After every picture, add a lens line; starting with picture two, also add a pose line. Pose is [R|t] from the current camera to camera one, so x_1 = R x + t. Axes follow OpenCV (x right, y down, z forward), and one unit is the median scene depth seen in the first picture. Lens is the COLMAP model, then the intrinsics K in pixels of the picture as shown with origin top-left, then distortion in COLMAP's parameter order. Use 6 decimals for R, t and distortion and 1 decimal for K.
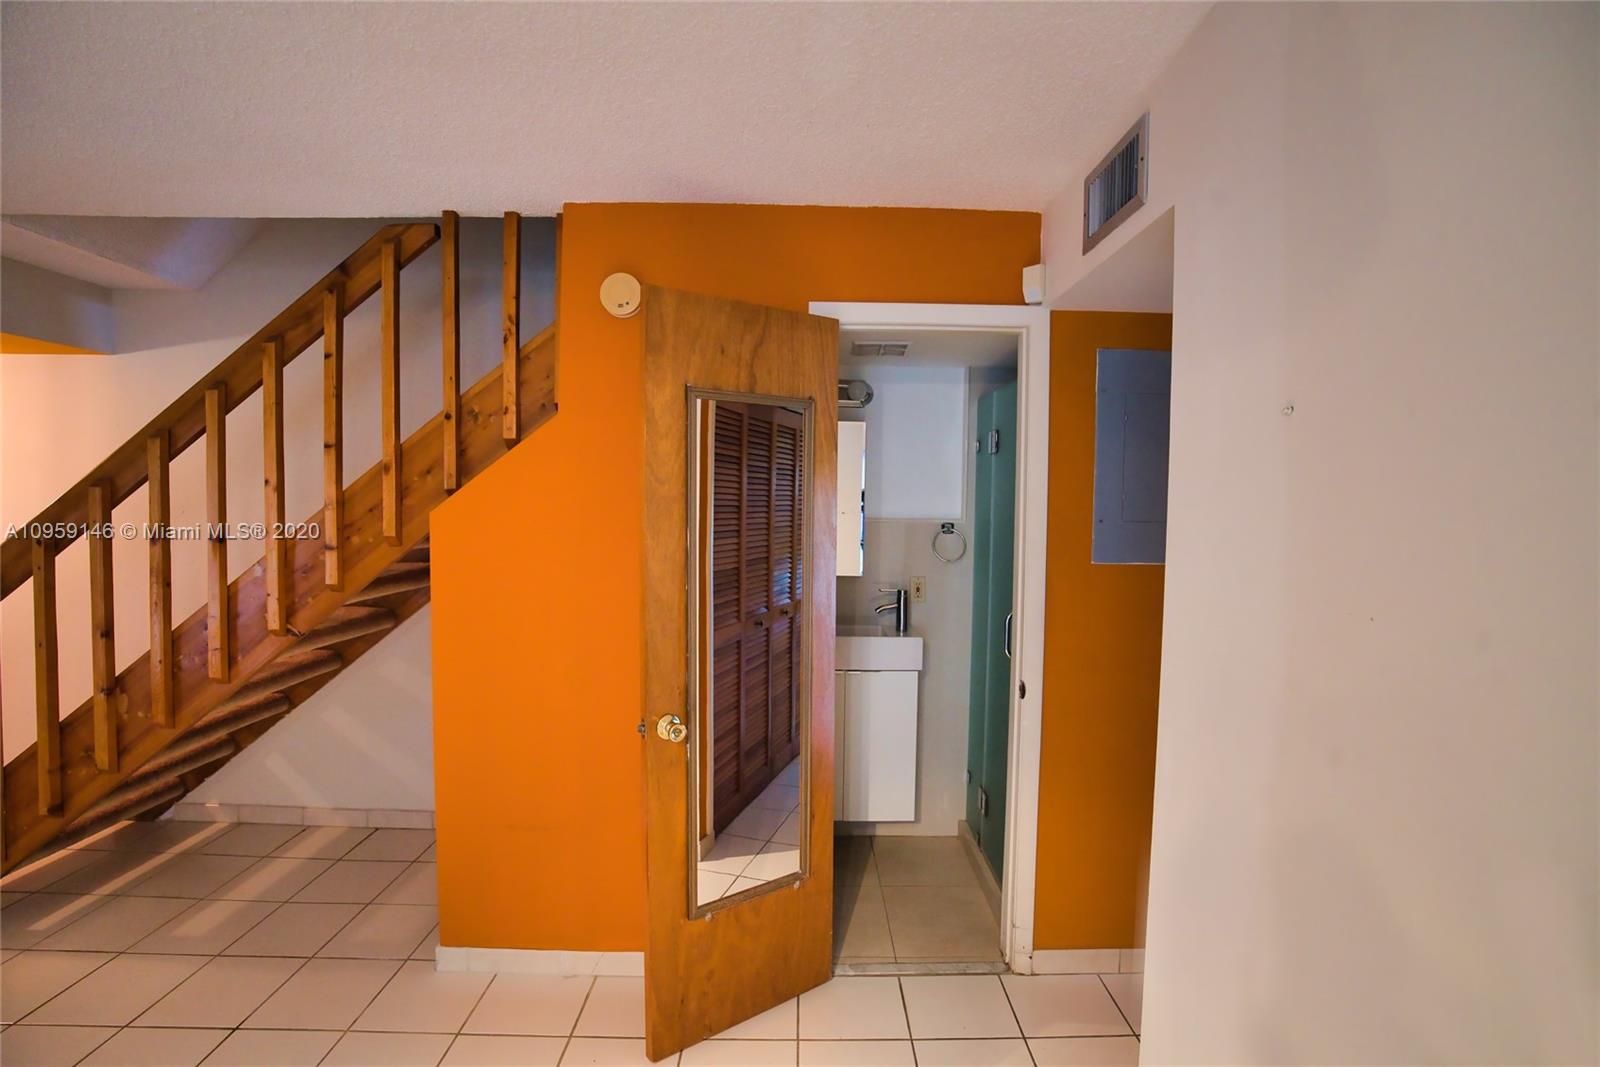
lens RADIAL K [[741.5, 0, 828.4], [0, 741.5, 533.7], [0, 0, 1]] dist [-0.058639, 0.016824]
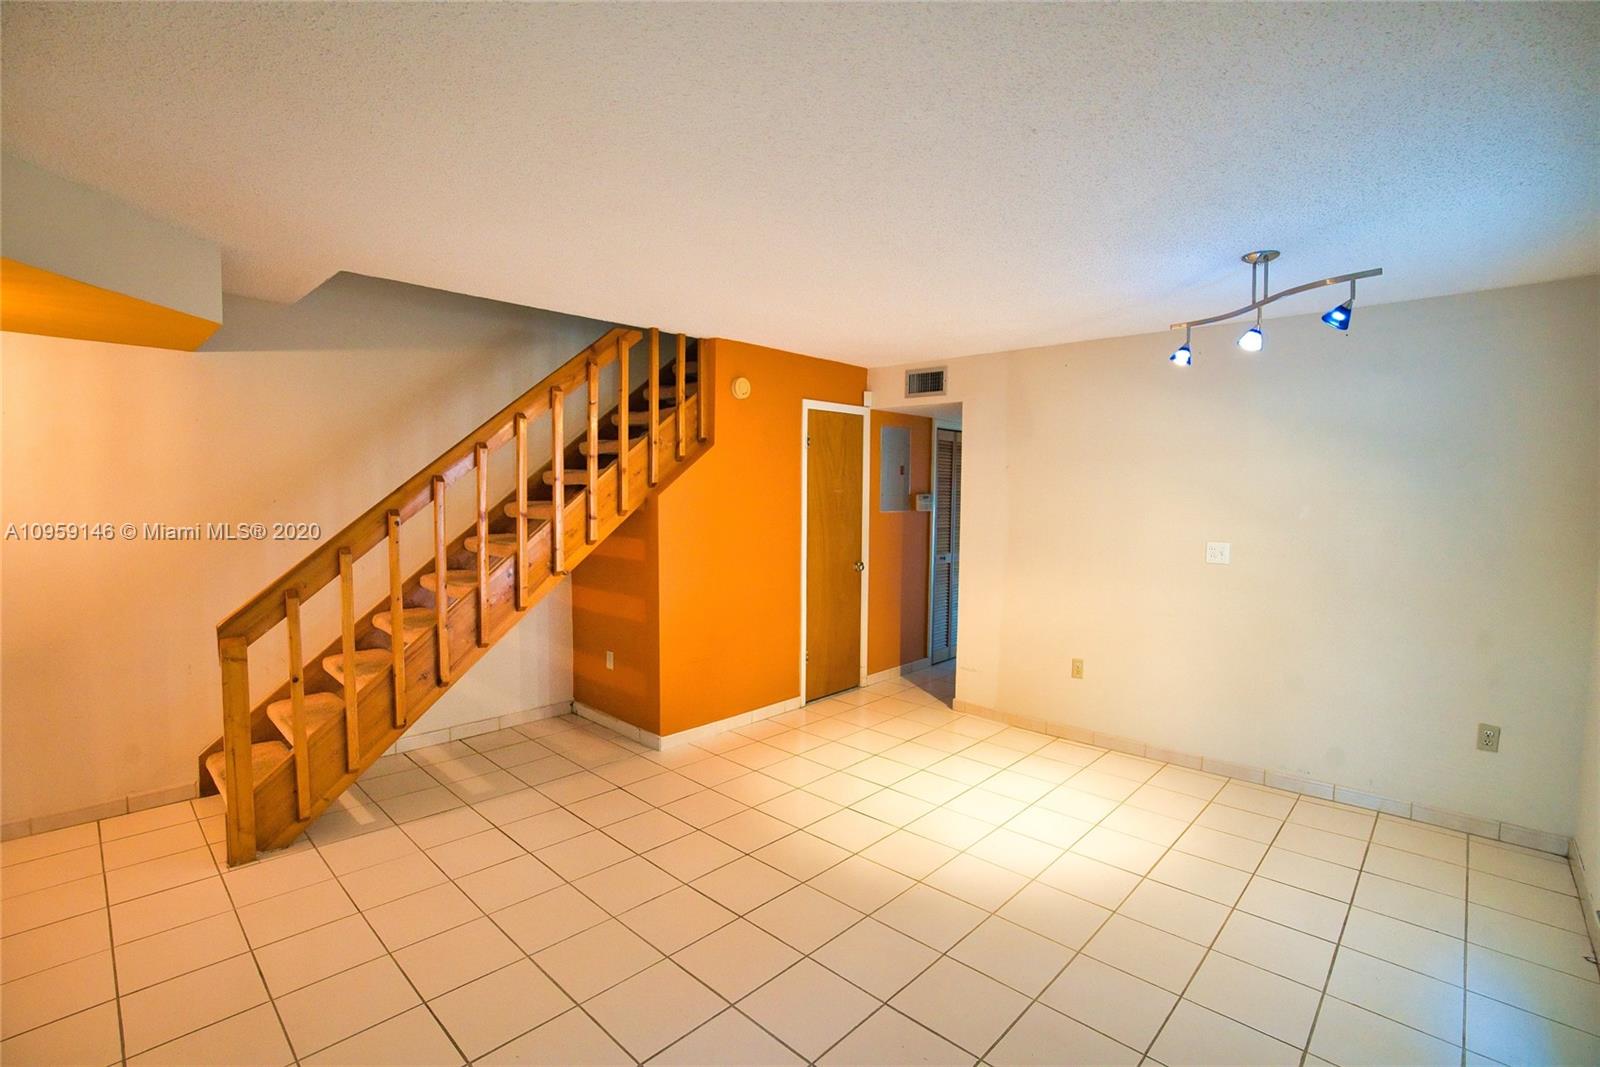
lens RADIAL K [[741.5, 0, 809.5], [0, 741.5, 533.9], [0, 0, 1]] dist [-0.058639, 0.016824]
pose [[0.685745, -0.051033, 0.726050, -1.547892], [0.033991, 0.998696, 0.038093, 0.007907], [-0.727048, -0.001443, 0.686585, -0.516000]]
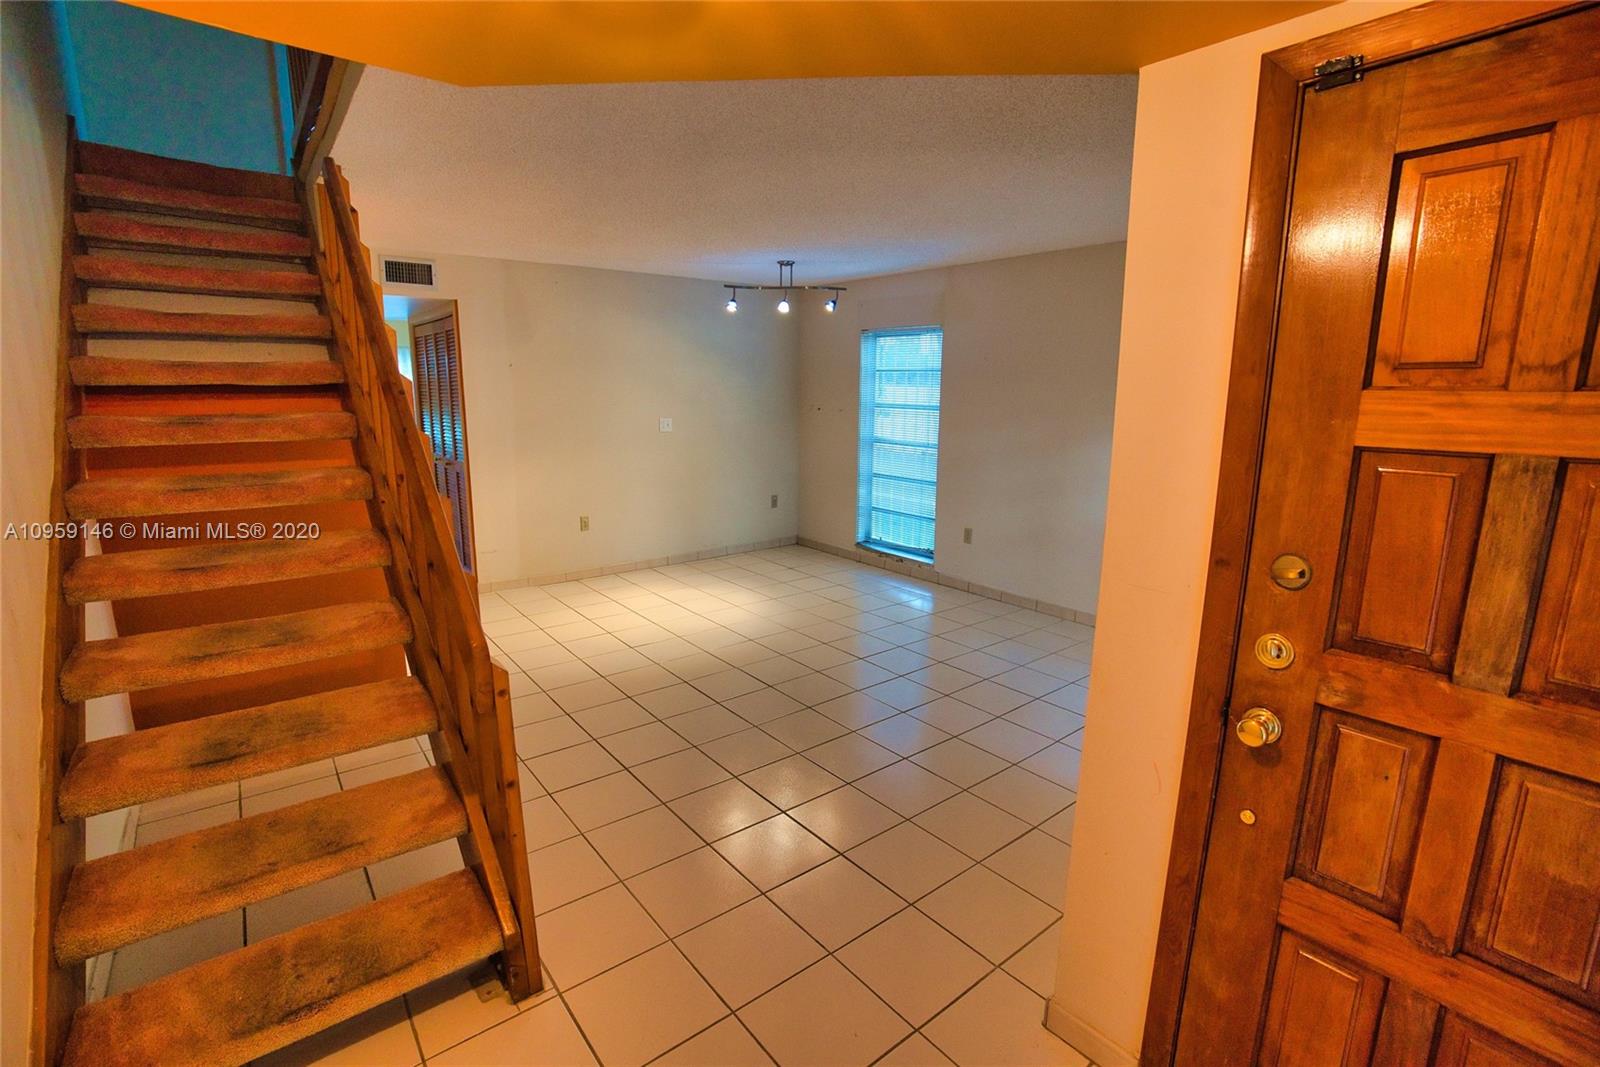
lens RADIAL K [[741.5, 0, 799.9], [0, 741.5, 532.2], [0, 0, 1]] dist [-0.058639, 0.016824]
pose [[-0.614998, -0.176945, 0.768419, -2.077424], [0.019770, 0.970731, 0.239355, -0.100808], [-0.788280, 0.162395, -0.593500, 1.178122]]
